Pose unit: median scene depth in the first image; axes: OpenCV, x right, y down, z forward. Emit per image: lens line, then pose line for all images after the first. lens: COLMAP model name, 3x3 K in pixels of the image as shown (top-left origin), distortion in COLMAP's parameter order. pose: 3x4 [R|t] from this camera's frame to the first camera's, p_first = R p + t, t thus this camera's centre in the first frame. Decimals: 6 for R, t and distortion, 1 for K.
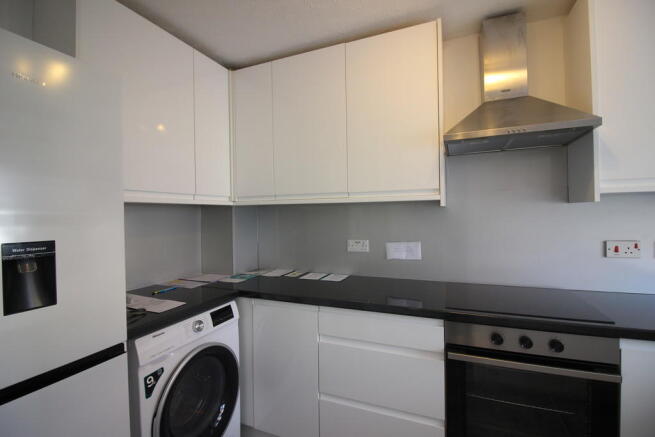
lens RADIAL K [[296.5, 0, 327.5], [0, 296.5, 218.5], [0, 0, 1]] dist [-0.000461, -0.014145]
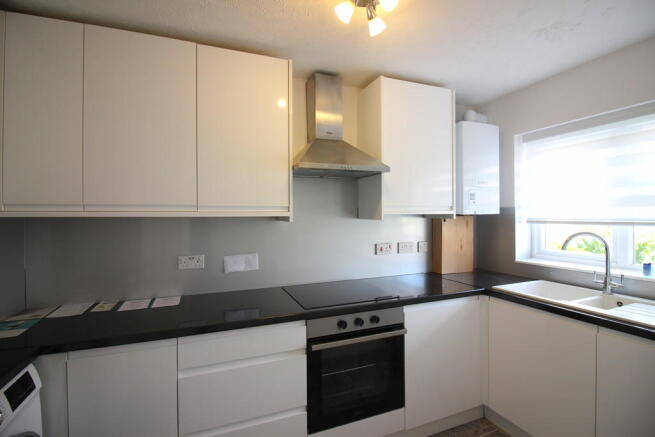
lens RADIAL K [[298.1, 0, 327.5], [0, 298.1, 218.5], [0, 0, 1]] dist [0.002018, -0.011615]
pose [[0.717392, 0.005591, 0.696647, -0.319204], [0.003307, 0.999929, -0.011432, -0.041014], [-0.696662, 0.010505, 0.717323, 0.066515]]
